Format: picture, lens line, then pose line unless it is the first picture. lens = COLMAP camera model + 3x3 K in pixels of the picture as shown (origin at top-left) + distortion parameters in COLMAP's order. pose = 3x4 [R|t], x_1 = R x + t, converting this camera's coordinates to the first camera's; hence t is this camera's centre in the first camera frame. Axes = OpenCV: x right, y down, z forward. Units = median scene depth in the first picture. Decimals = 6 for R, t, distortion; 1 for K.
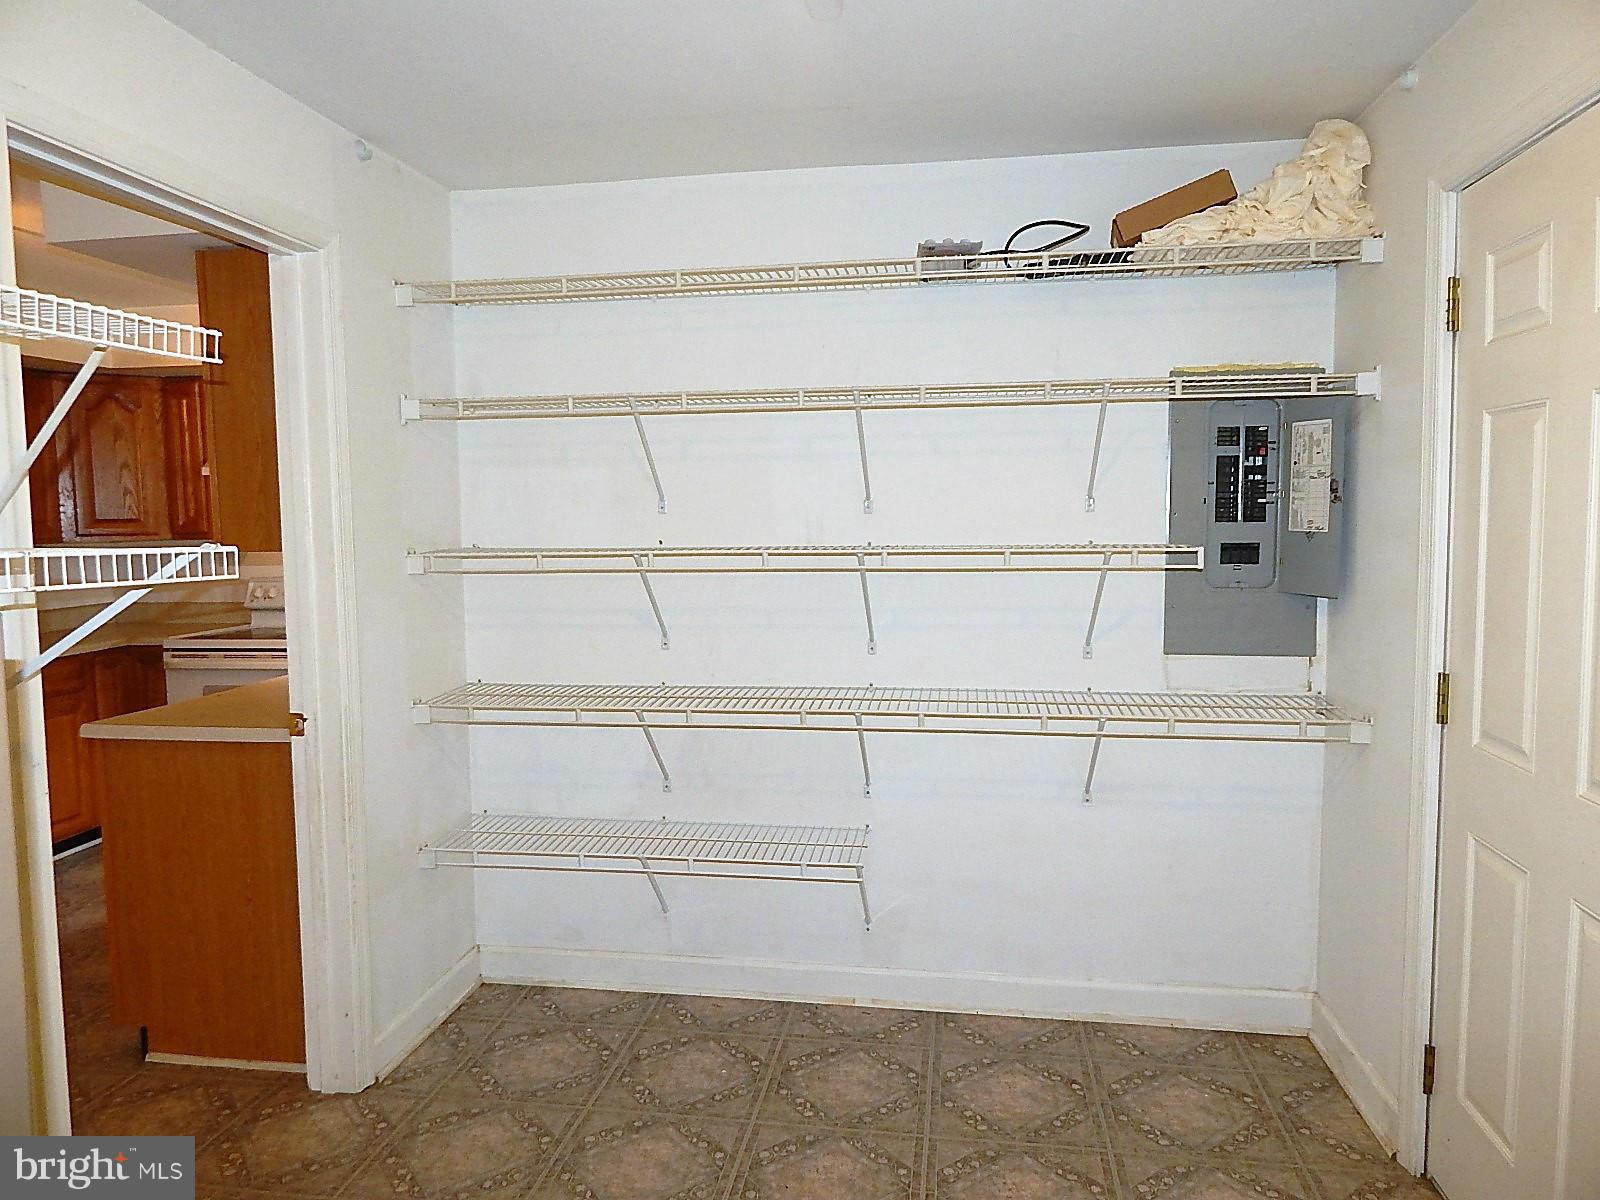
lens RADIAL K [[1049.0, 0, 794.9], [0, 1049.0, 620.0], [0, 0, 1]] dist [-0.007074, -0.003313]
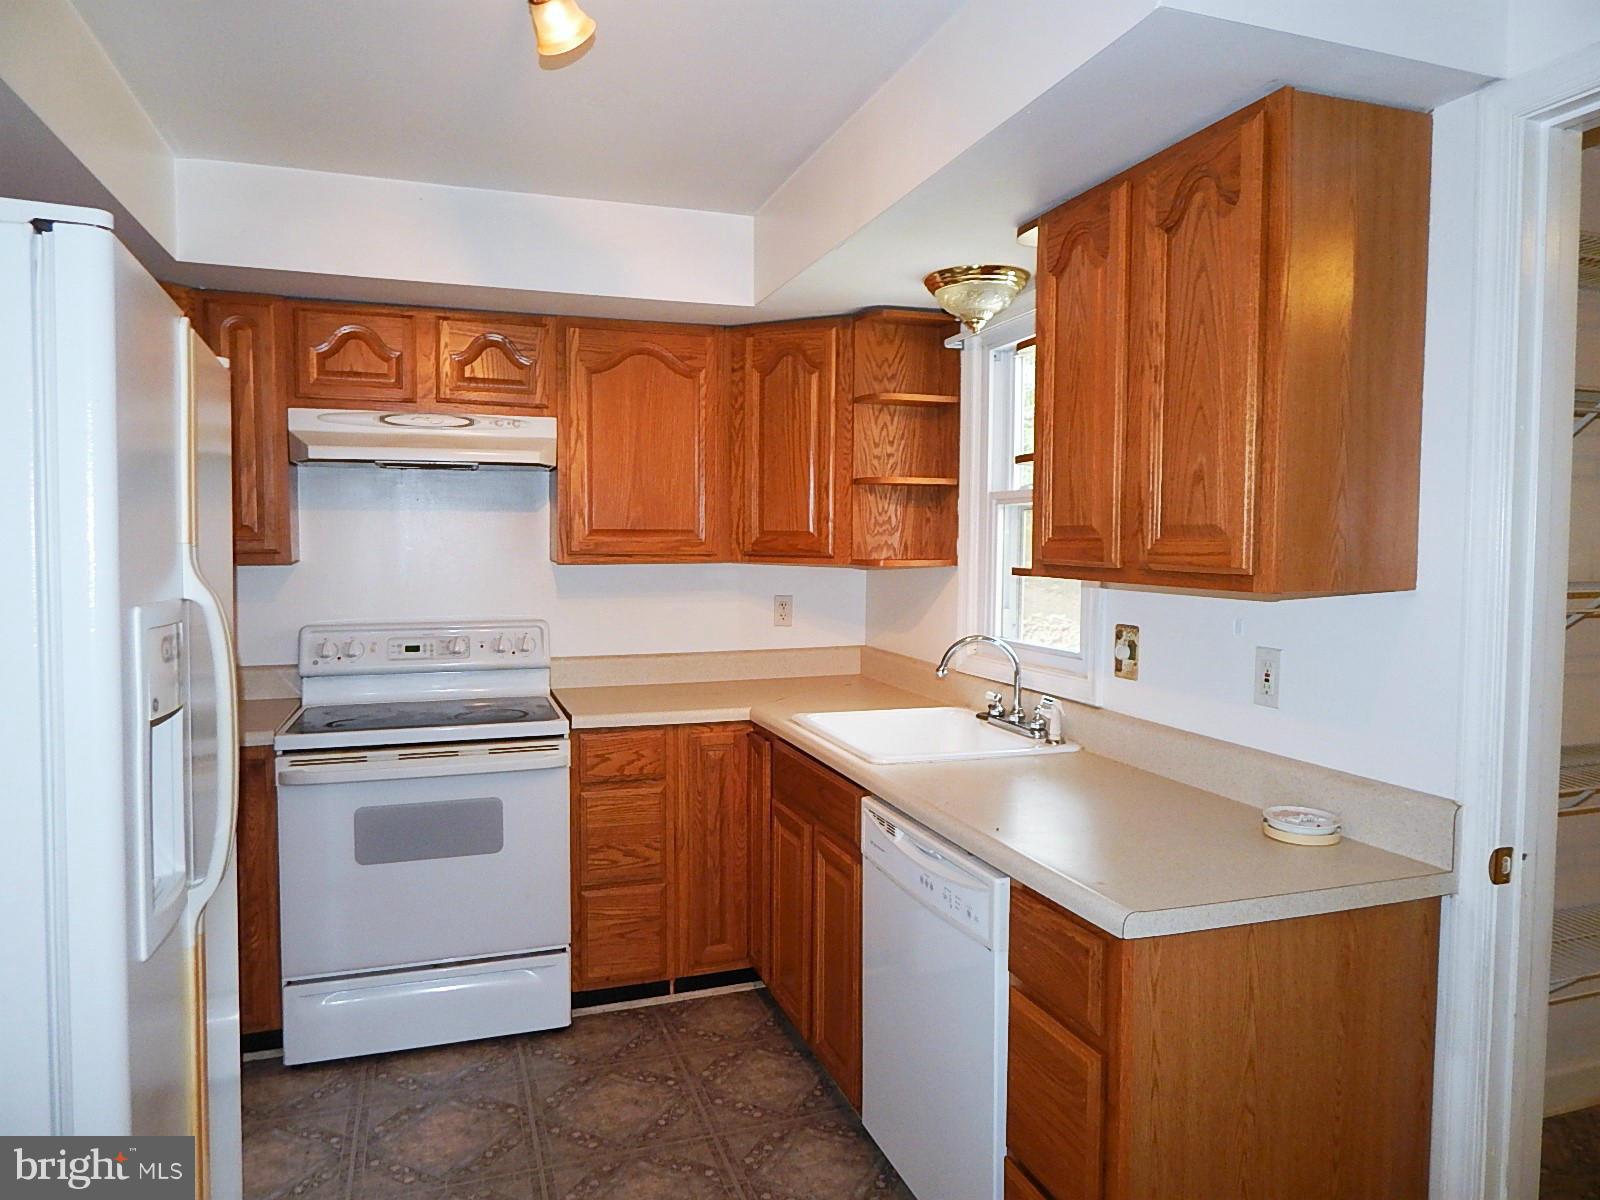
lens RADIAL K [[1067.7, 0, 803.7], [0, 1067.7, 596.2], [0, 0, 1]] dist [0.012022, -0.022876]
pose [[0.852643, 0.007103, 0.522446, -0.628161], [0.006487, 0.999687, -0.024179, -0.041631], [-0.522454, 0.024006, 0.852329, 0.308477]]
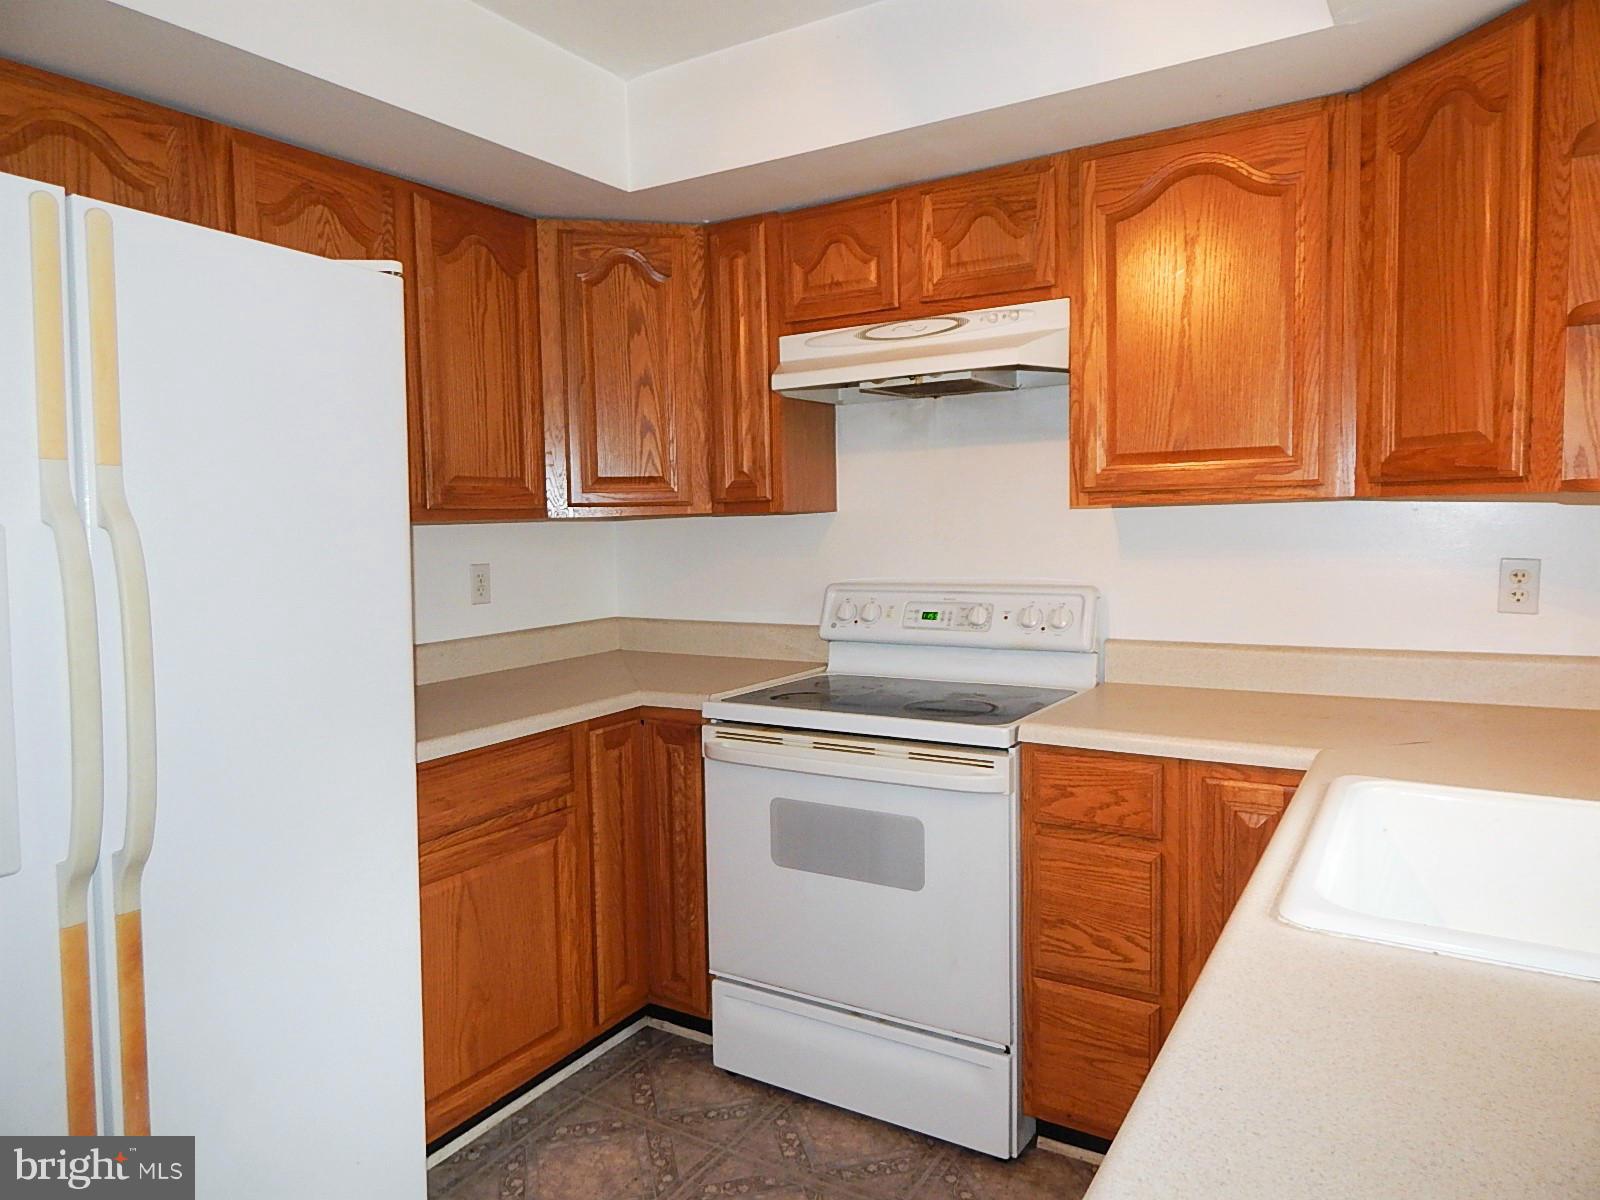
lens RADIAL K [[1067.7, 0, 803.7], [0, 1067.7, 596.2], [0, 0, 1]] dist [0.012022, -0.022876]
pose [[0.938829, 0.036383, -0.342456, -0.350837], [-0.033382, 0.999335, 0.014654, -0.042474], [0.342761, -0.002326, 0.939420, 0.477470]]
